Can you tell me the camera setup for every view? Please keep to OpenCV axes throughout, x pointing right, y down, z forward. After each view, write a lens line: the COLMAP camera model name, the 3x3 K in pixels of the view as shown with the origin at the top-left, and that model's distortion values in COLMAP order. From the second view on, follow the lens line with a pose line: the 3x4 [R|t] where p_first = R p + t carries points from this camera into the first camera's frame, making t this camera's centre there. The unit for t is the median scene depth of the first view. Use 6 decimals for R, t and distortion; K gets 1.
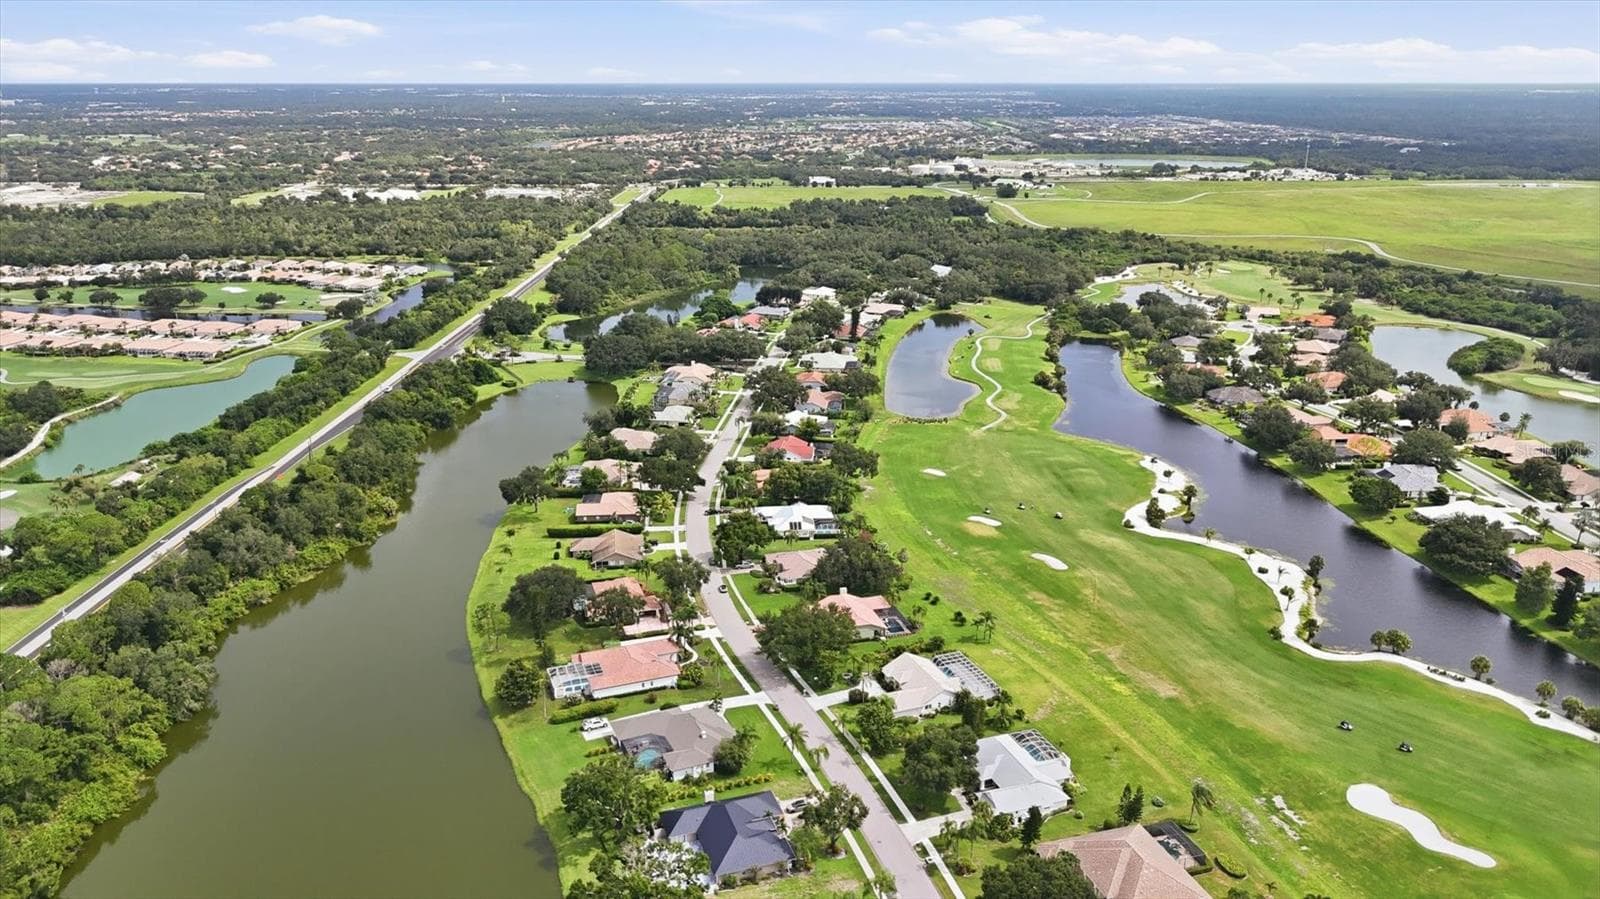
lens RADIAL K [[1162.8, 0, 800.0], [0, 1162.8, 449.5], [0, 0, 1]] dist [0.100437, -0.110585]
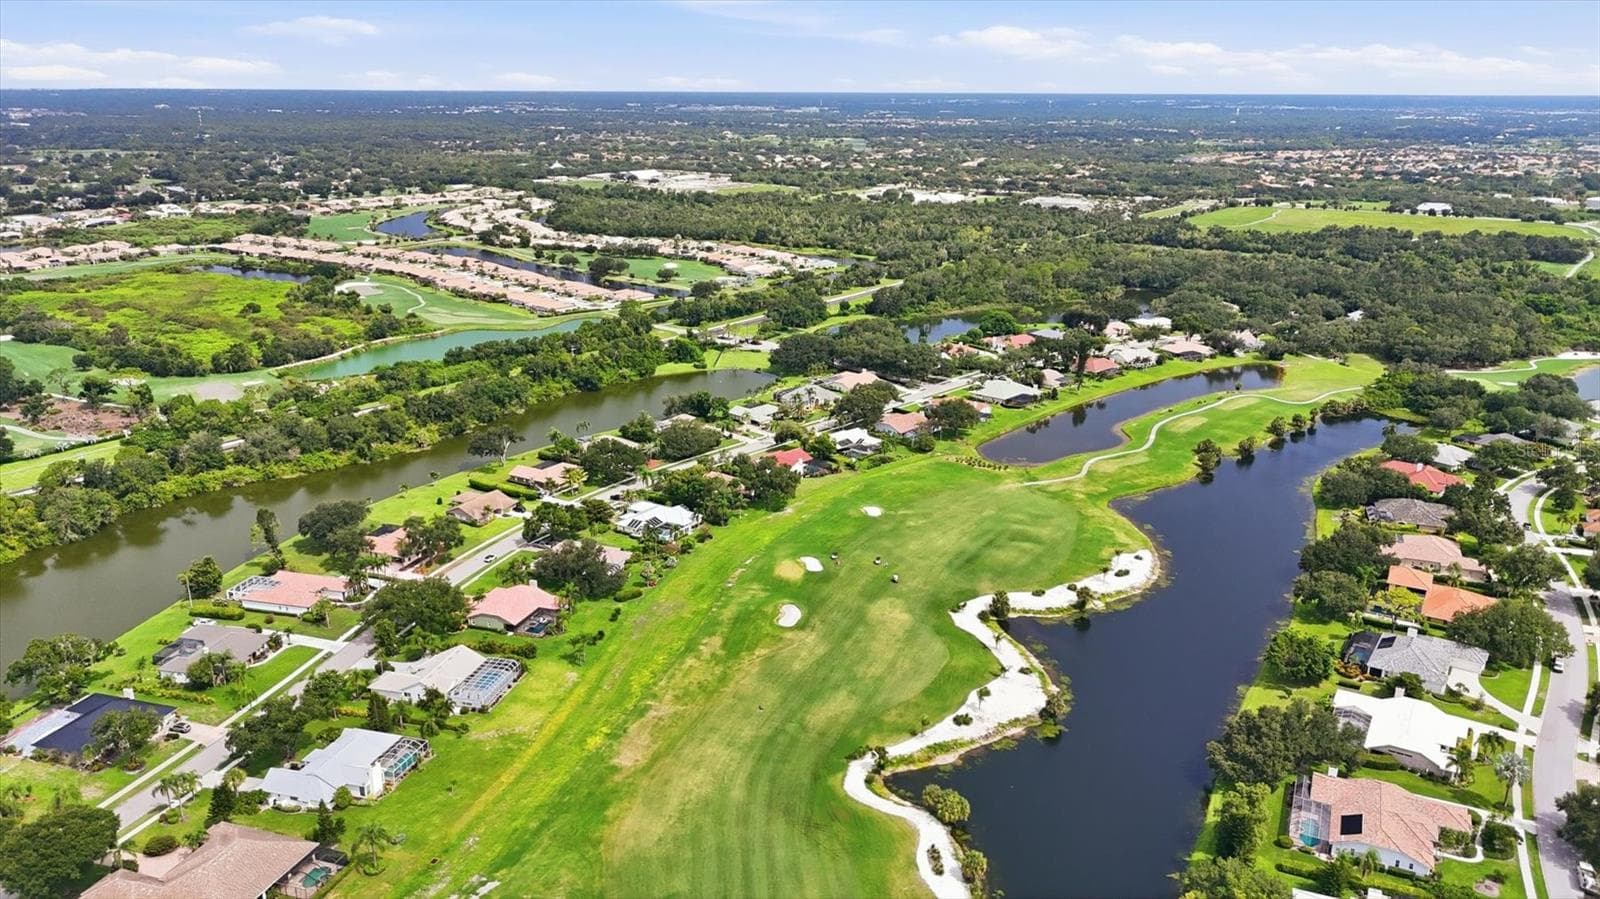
lens RADIAL K [[1162.8, 0, 800.0], [0, 1162.8, 449.5], [0, 0, 1]] dist [0.100437, -0.110585]
pose [[0.820371, 0.178464, -0.543270, 0.231635], [-0.183375, 0.981981, 0.045675, -0.024644], [0.541633, 0.062152, 0.838315, 0.081671]]
